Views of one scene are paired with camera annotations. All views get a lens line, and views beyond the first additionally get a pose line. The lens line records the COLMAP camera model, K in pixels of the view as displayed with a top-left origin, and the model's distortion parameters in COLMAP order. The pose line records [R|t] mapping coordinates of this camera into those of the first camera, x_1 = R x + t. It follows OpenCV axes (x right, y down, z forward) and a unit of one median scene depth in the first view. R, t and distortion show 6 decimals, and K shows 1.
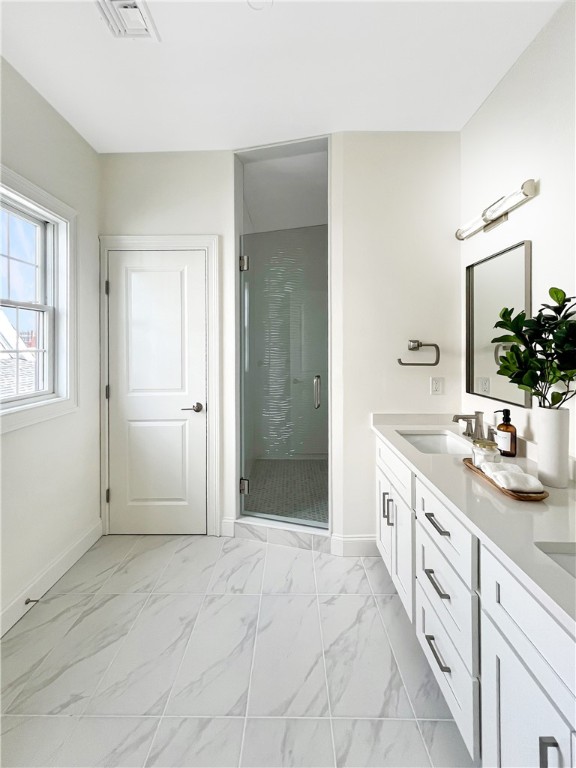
lens RADIAL K [[343.5, 0, 288.0], [0, 343.5, 384.0], [0, 0, 1]] dist [0.013178, -0.000059]
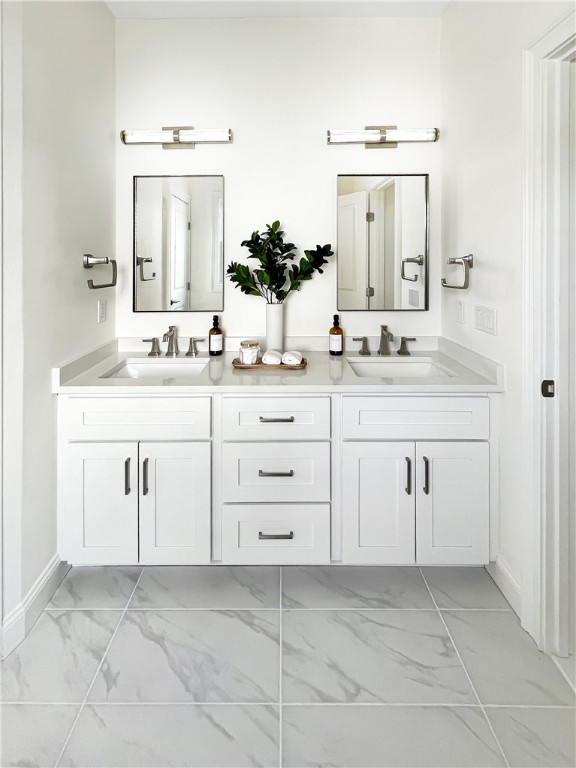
lens RADIAL K [[343.5, 0, 288.0], [0, 343.5, 384.0], [0, 0, 1]] dist [0.013178, -0.000059]
pose [[-0.020002, -0.337612, 0.941073, -0.376052], [0.079218, 0.937766, 0.338110, -0.079719], [-0.996657, 0.081313, 0.007988, 0.789323]]
